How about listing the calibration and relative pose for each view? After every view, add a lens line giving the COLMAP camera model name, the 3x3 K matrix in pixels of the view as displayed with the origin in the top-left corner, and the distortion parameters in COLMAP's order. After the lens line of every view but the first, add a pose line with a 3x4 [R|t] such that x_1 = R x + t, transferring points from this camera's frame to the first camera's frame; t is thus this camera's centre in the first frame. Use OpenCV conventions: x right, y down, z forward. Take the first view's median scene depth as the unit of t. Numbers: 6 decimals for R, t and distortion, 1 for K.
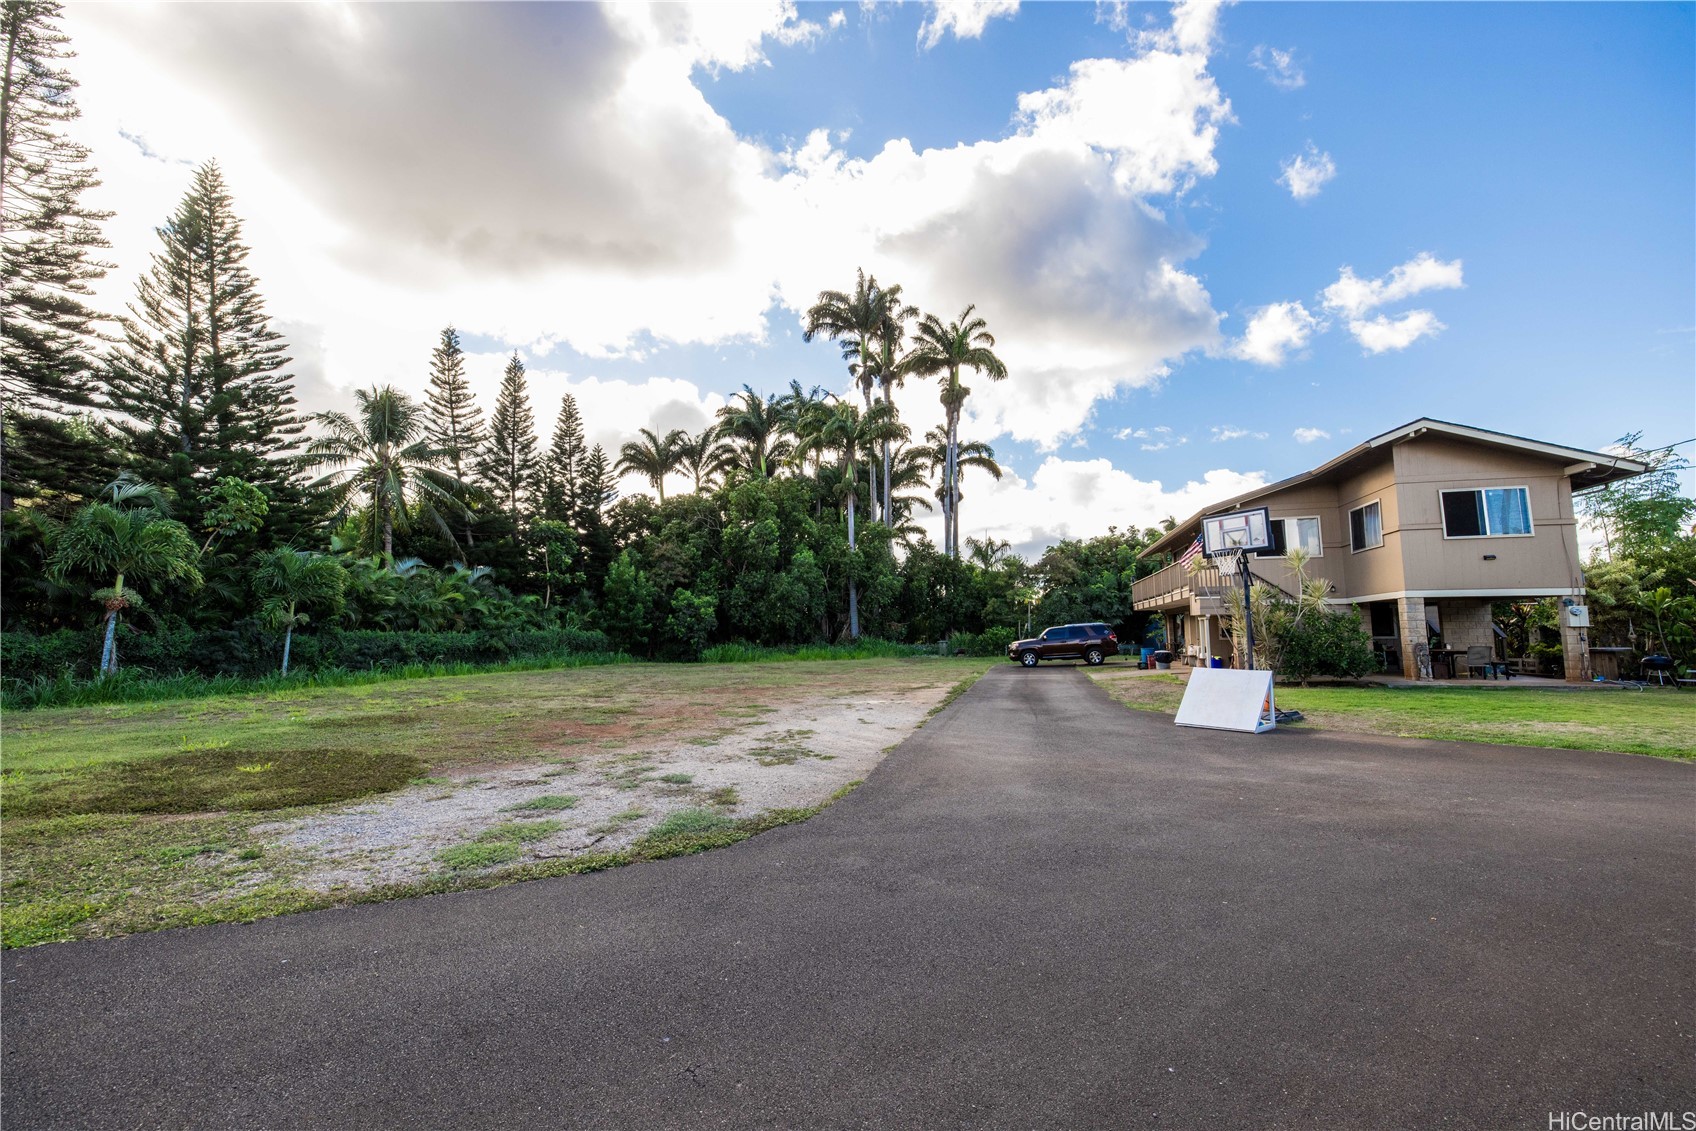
lens RADIAL K [[710.2, 0, 847.4], [0, 710.2, 581.3], [0, 0, 1]] dist [-0.002340, 0.000264]
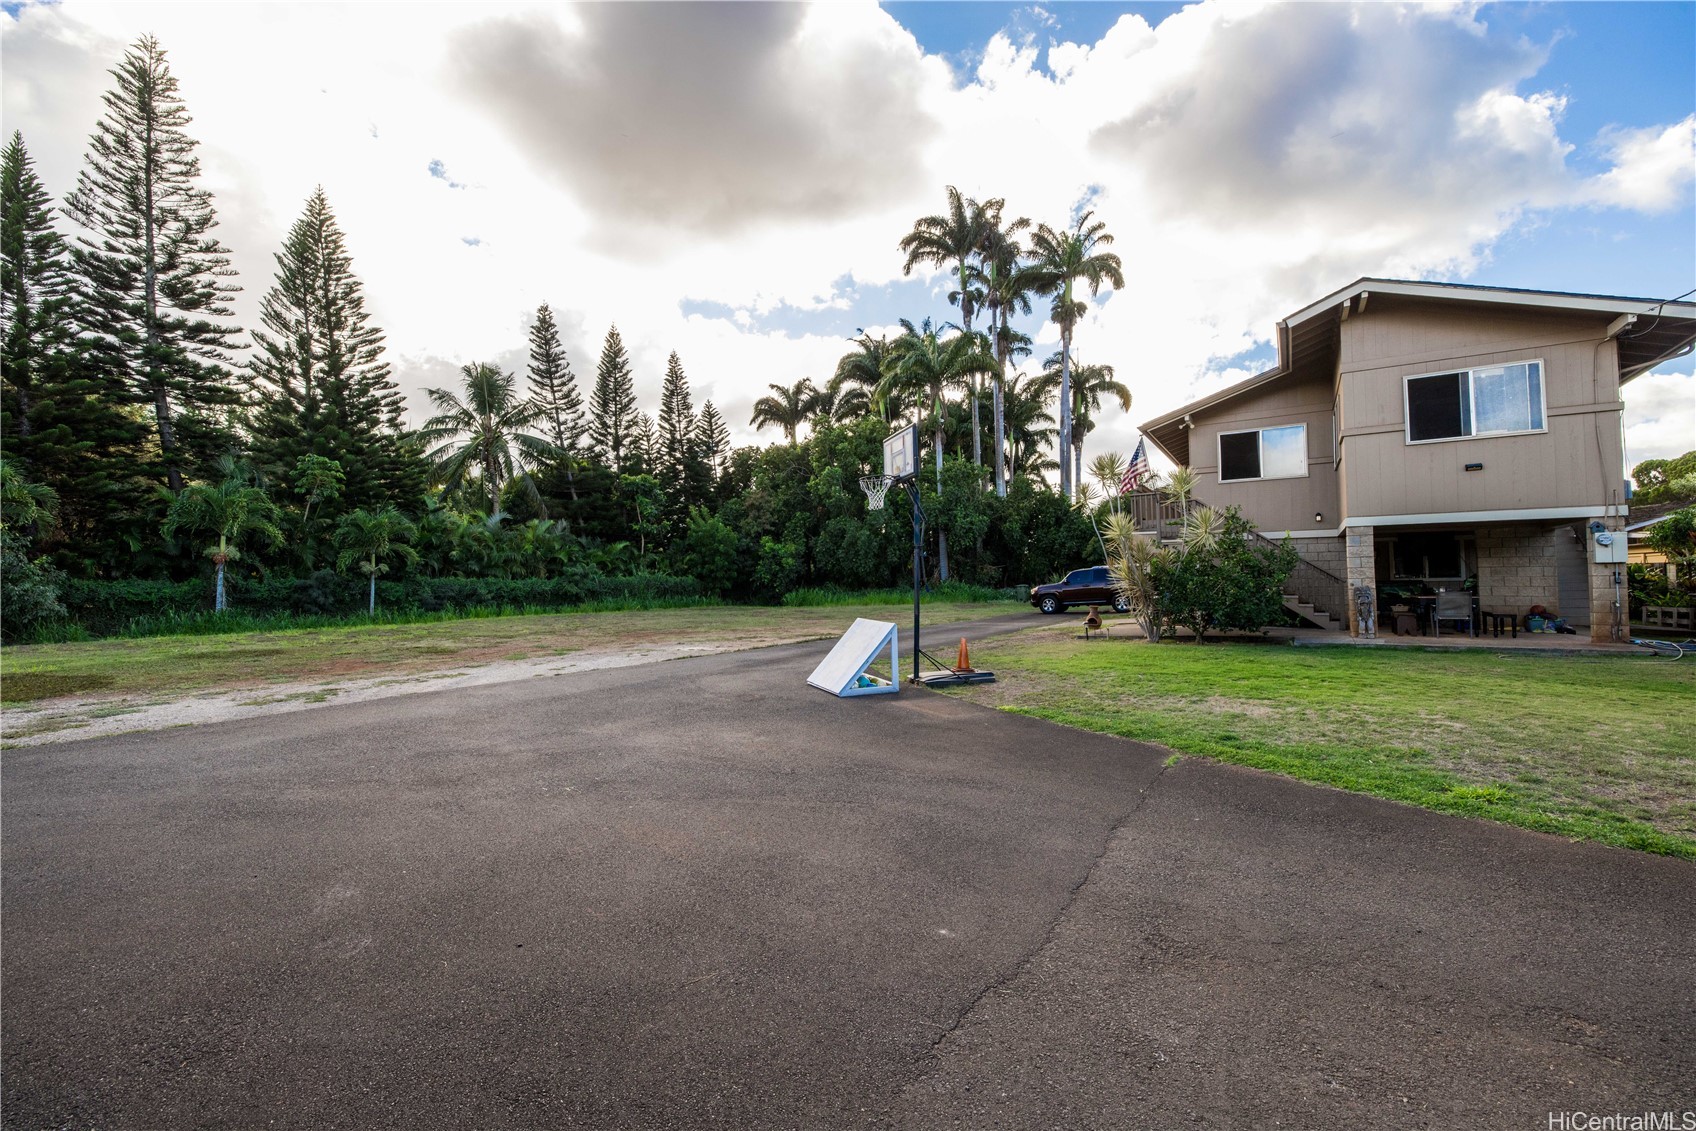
lens RADIAL K [[710.2, 0, 847.4], [0, 710.2, 581.3], [0, 0, 1]] dist [-0.002340, 0.000264]
pose [[0.953544, -0.003783, -0.301231, 0.197849], [0.027069, 0.996952, 0.073166, 0.004426], [0.300037, -0.077921, 0.950740, 0.048484]]
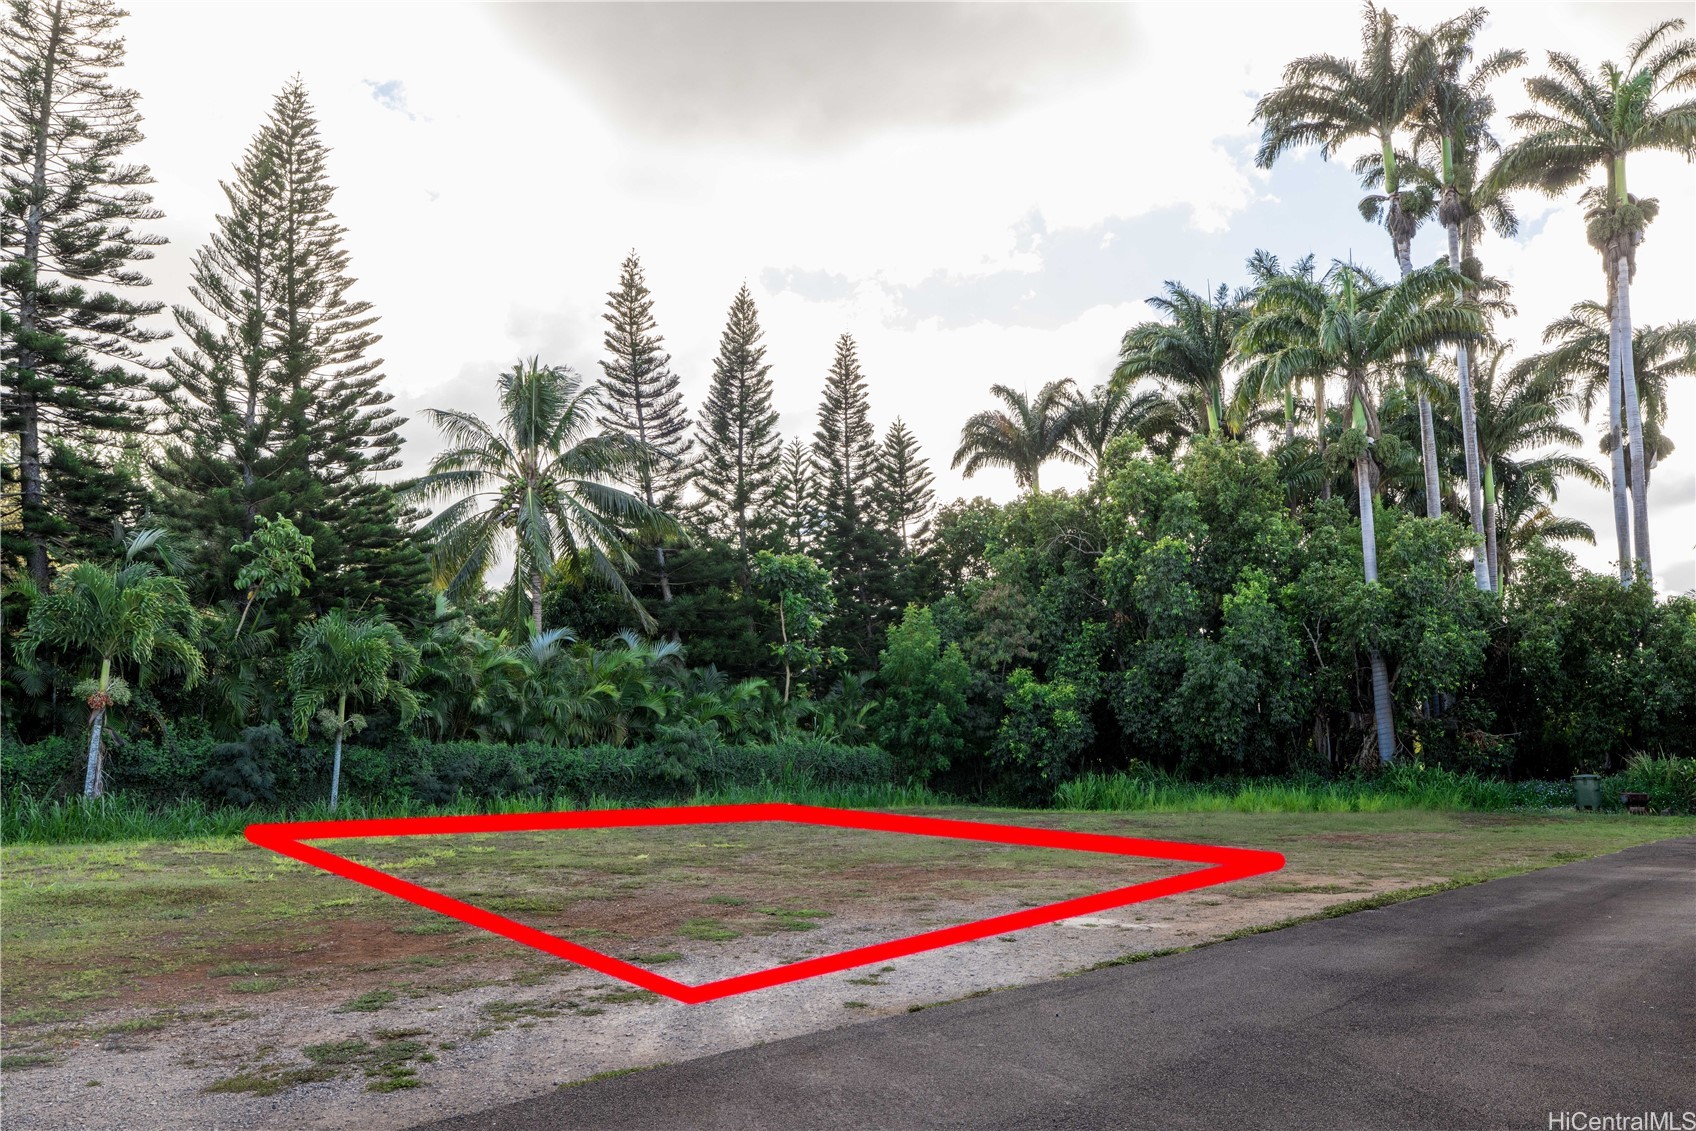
lens RADIAL K [[1297.9, 0, 848.0], [0, 1297.9, 565.5], [0, 0, 1]] dist [0.022594, -0.011869]
pose [[0.887788, -0.057789, -0.456610, 0.103712], [0.024122, 0.996565, -0.079226, 0.008191], [0.459620, 0.059322, 0.886132, 0.078869]]
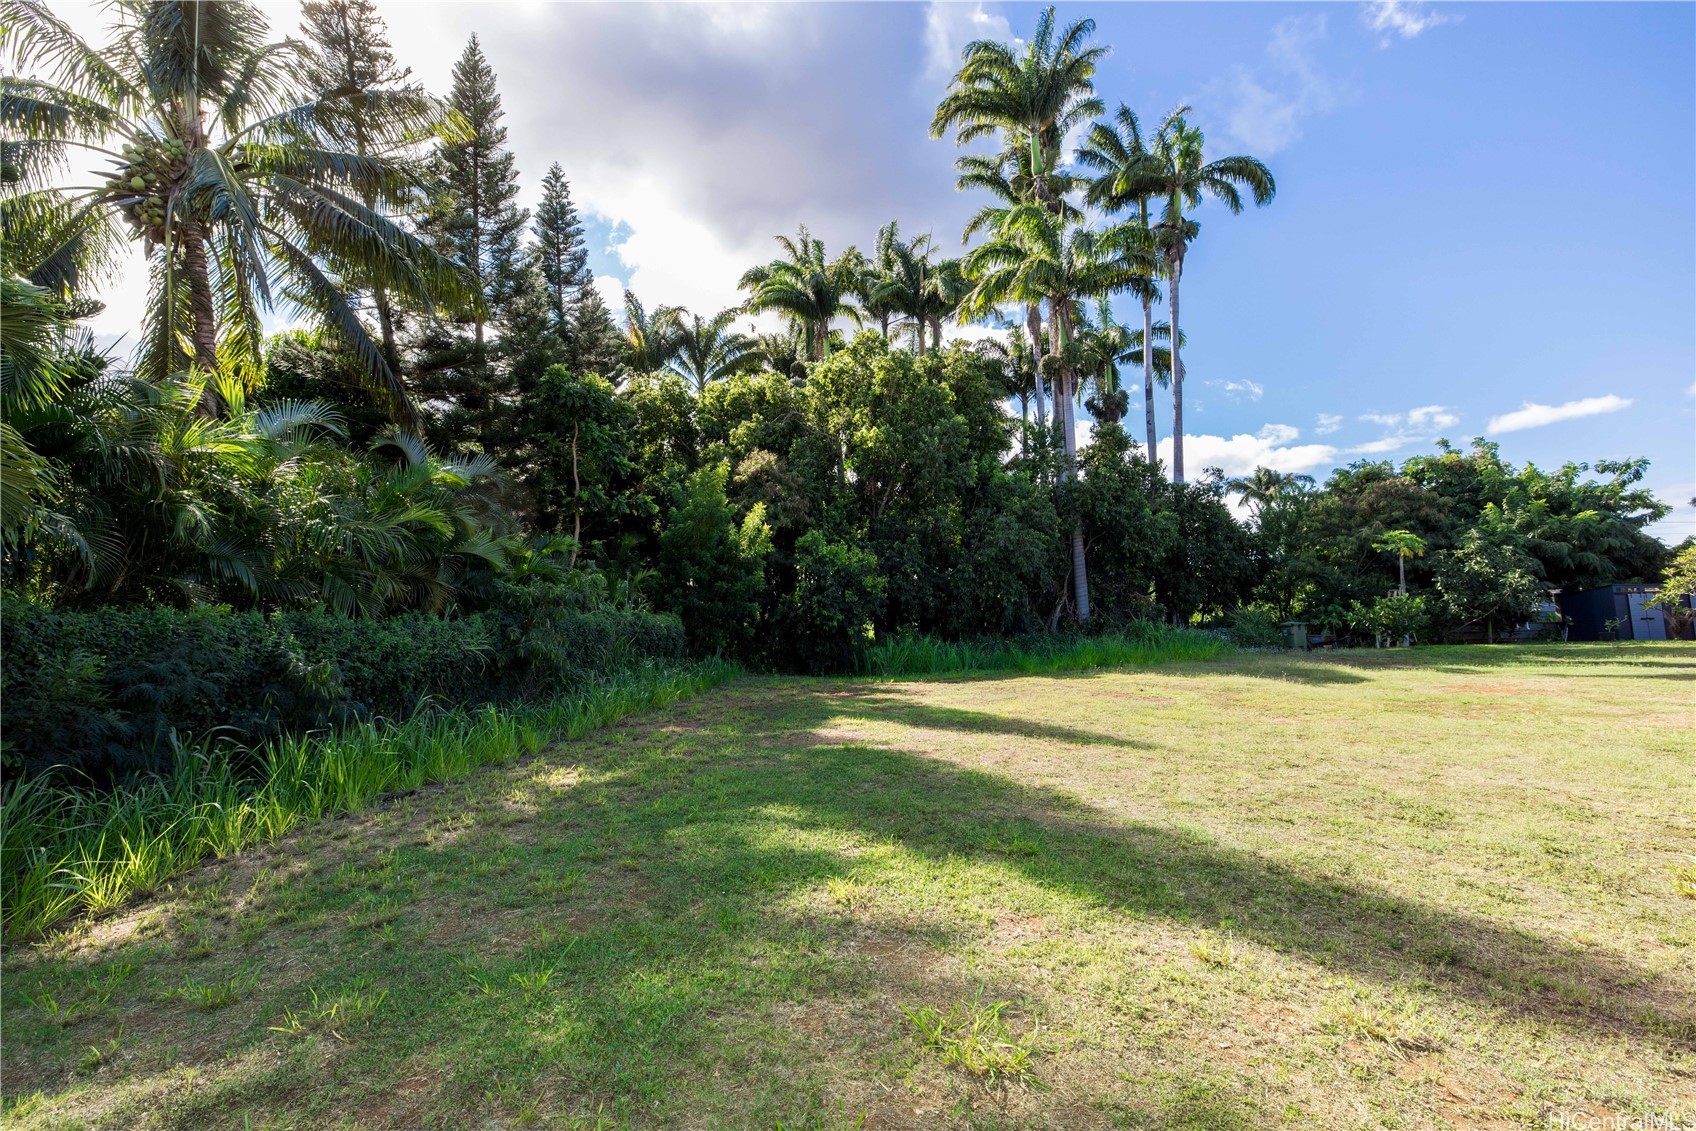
lens RADIAL K [[792.7, 0, 848.0], [0, 792.7, 565.5], [0, 0, 1]] dist [0.000469, 0.000142]
pose [[0.989482, -0.004422, 0.144590, -0.304583], [0.004125, 0.999989, 0.002358, 0.034842], [-0.144599, -0.001737, 0.989489, 0.440802]]
